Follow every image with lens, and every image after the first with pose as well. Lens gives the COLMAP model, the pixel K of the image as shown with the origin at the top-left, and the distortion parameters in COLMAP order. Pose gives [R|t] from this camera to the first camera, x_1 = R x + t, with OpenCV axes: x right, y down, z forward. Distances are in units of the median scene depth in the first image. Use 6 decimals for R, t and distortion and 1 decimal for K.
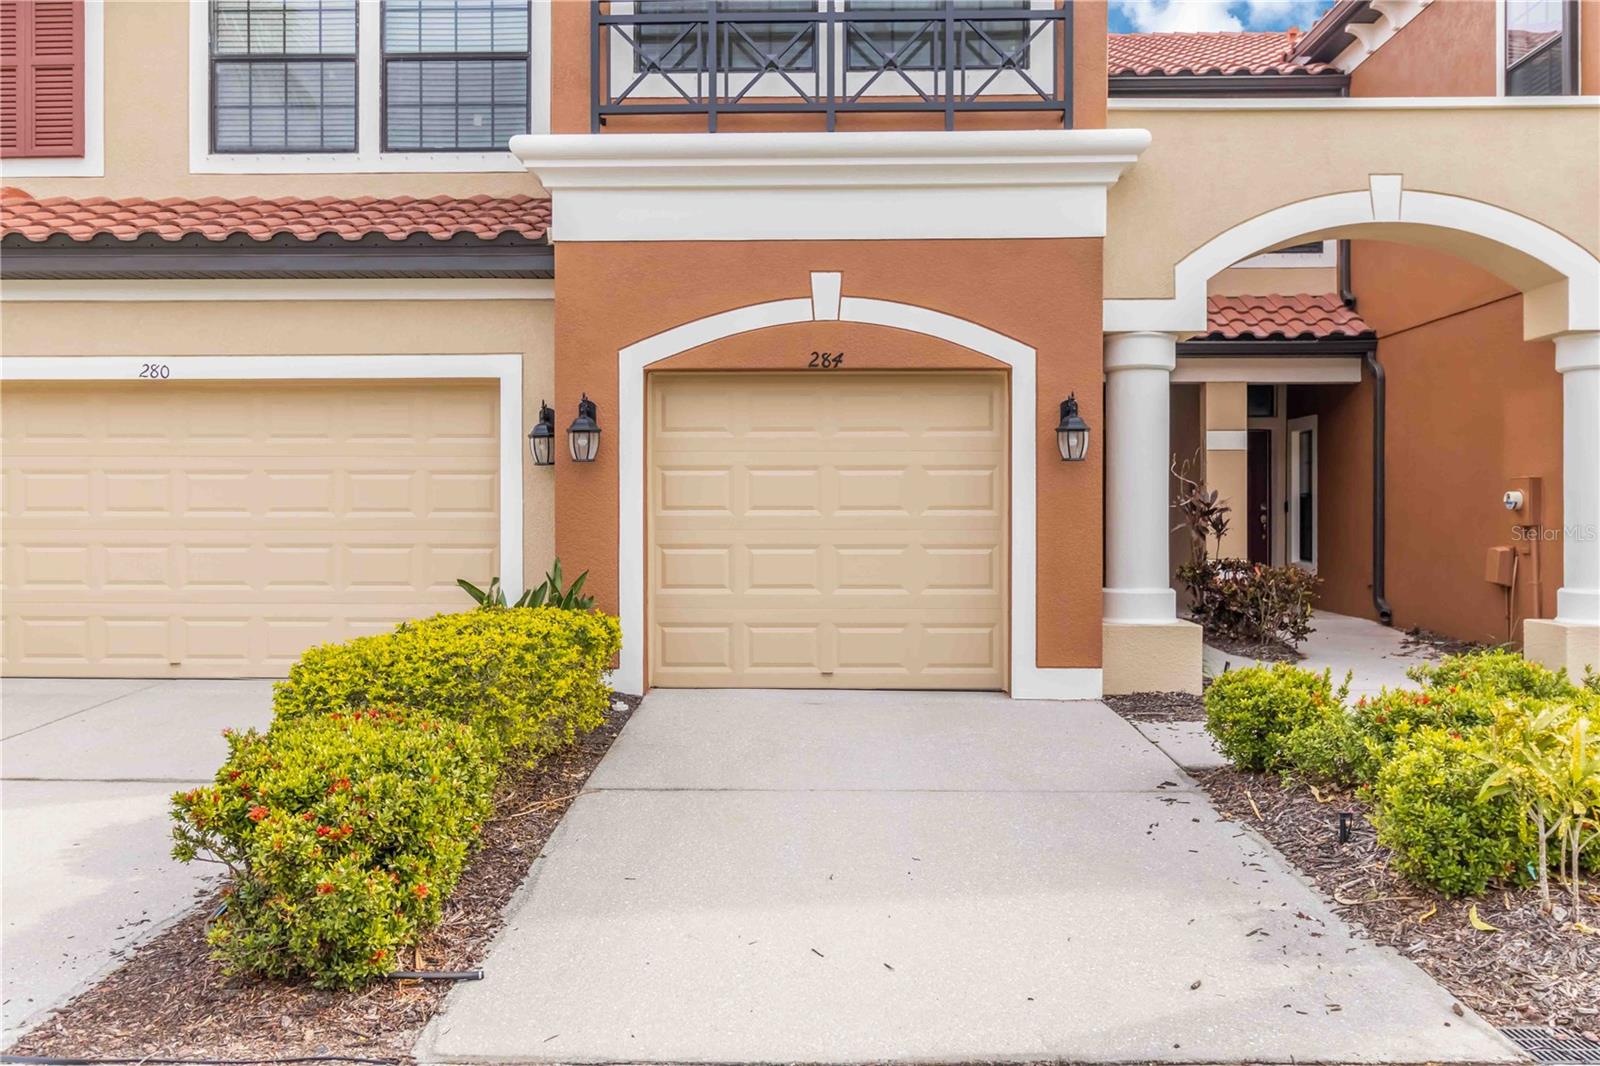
lens RADIAL K [[1286.2, 0, 802.4], [0, 1286.2, 525.1], [0, 0, 1]] dist [-0.003993, -0.000876]
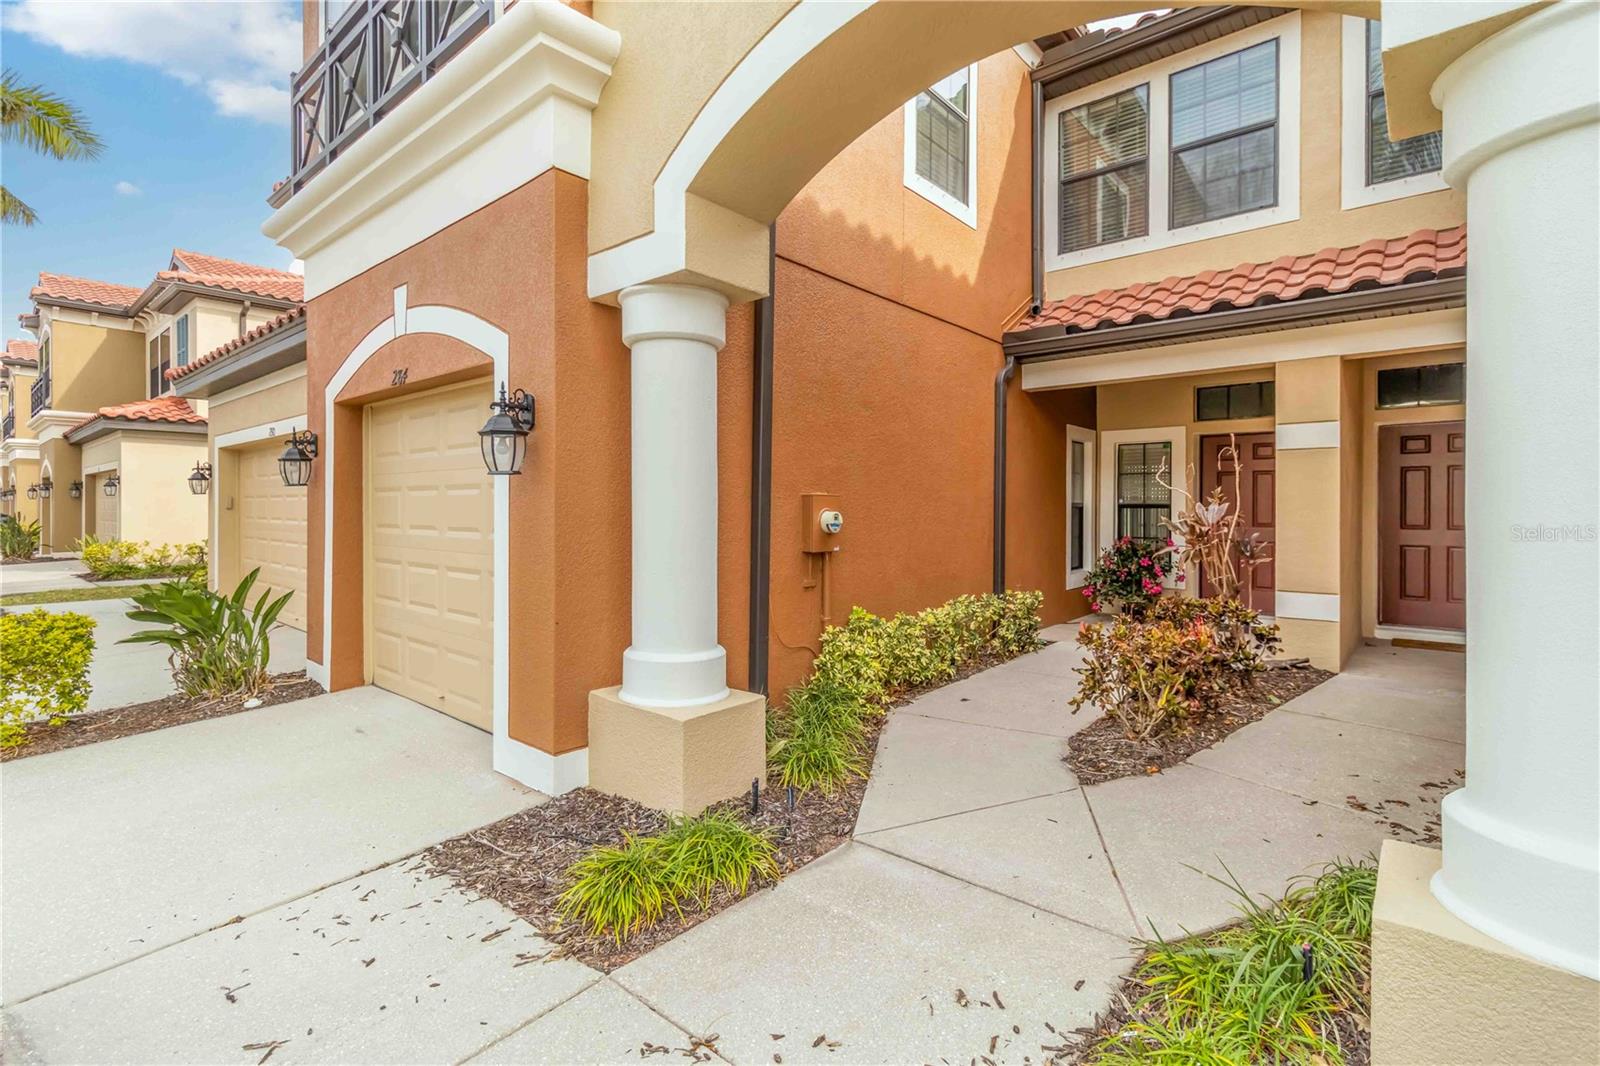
lens RADIAL K [[749.8, 0, 787.7], [0, 749.8, 515.2], [0, 0, 1]] dist [0.000602, -0.000305]
pose [[0.771367, 0.007289, -0.636349, 0.585245], [-0.008210, 0.999965, 0.001502, -0.026477], [0.636337, 0.004066, 0.771400, 0.723350]]
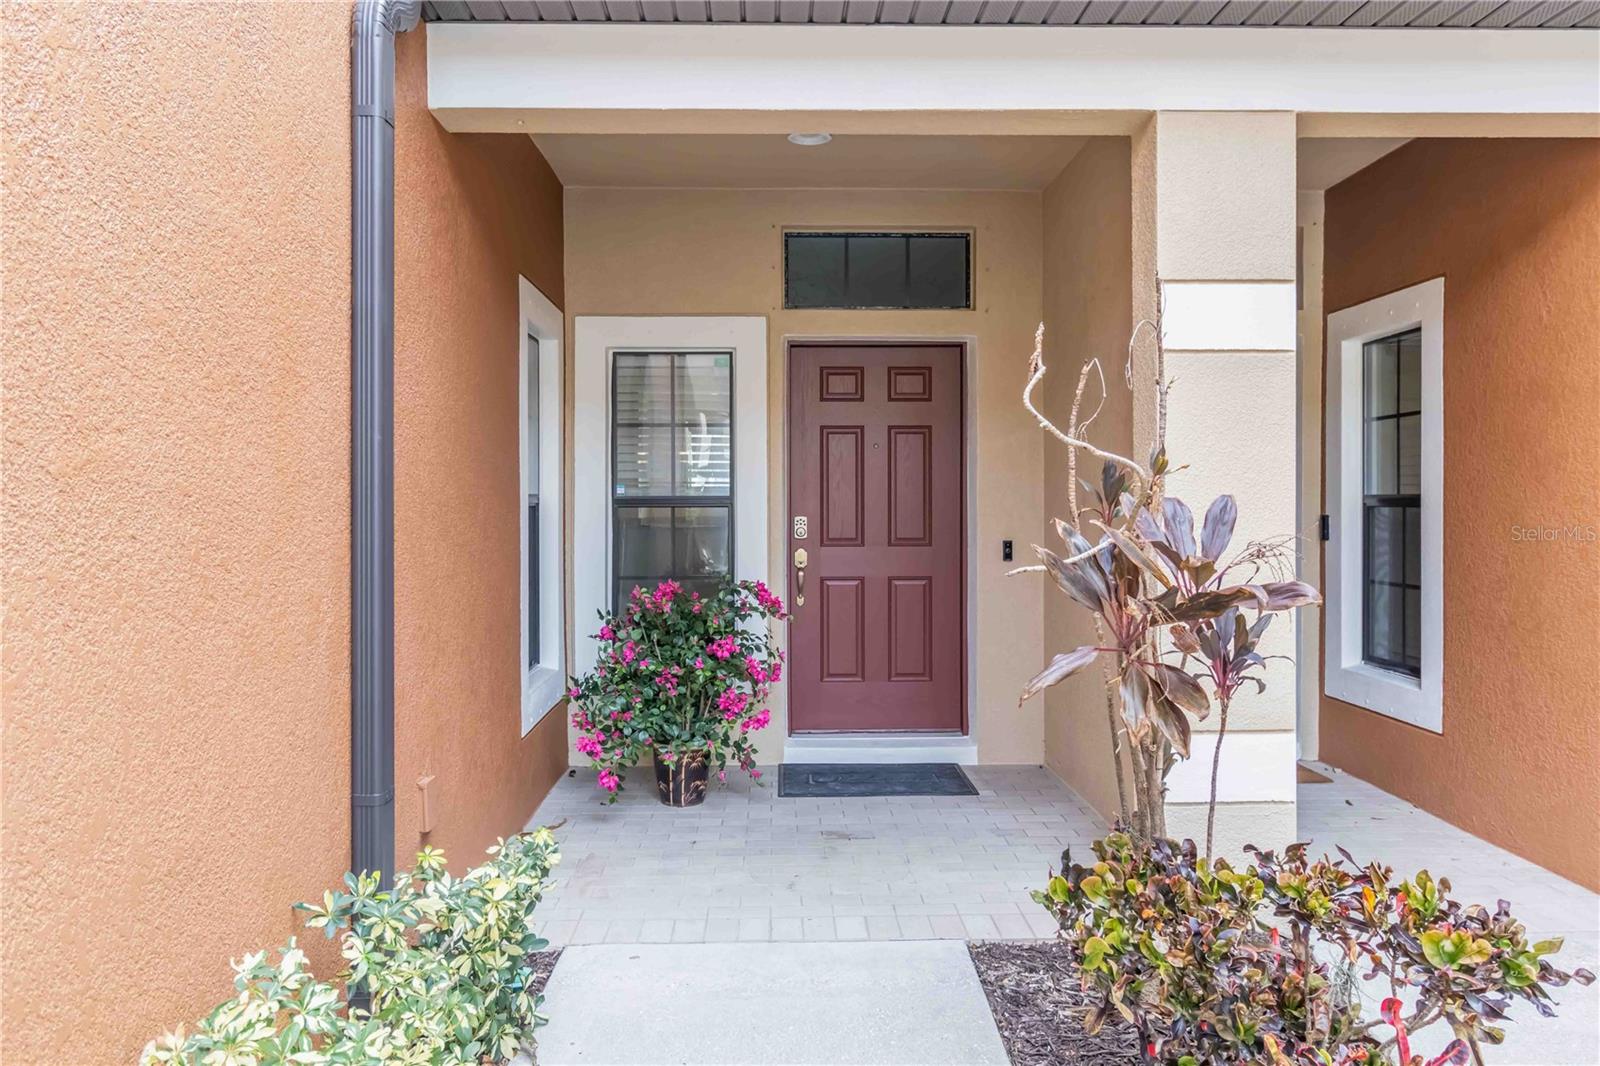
lens RADIAL K [[1130.1, 0, 810.4], [0, 1130.1, 526.5], [0, 0, 1]] dist [0.011842, 0.000719]
pose [[0.998238, -0.002985, 0.059270, 0.346583], [0.002240, 0.999918, 0.012635, -0.035425], [-0.059303, -0.012480, 0.998162, 1.175054]]
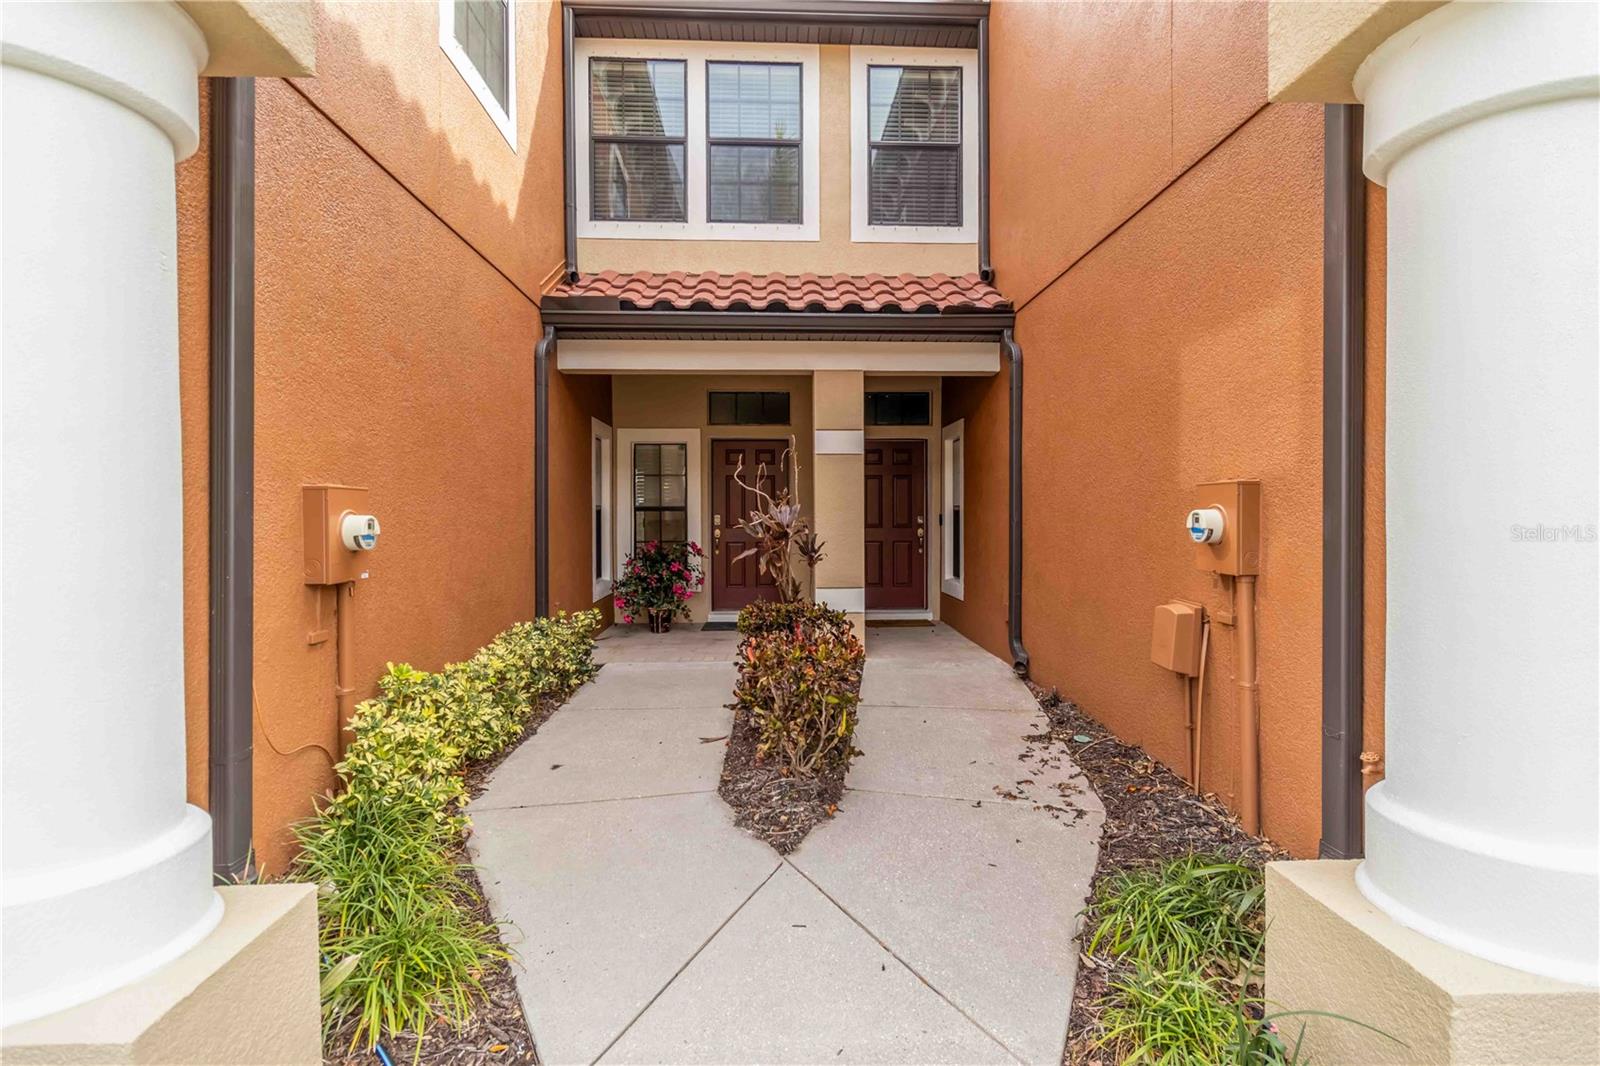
lens RADIAL K [[749.8, 0, 811.8], [0, 749.8, 523.8], [0, 0, 1]] dist [0.000602, -0.000305]
pose [[0.996976, -0.003749, 0.077614, 0.429308], [0.003373, 0.999982, 0.004975, -0.025629], [-0.077631, -0.004699, 0.996971, 0.821534]]
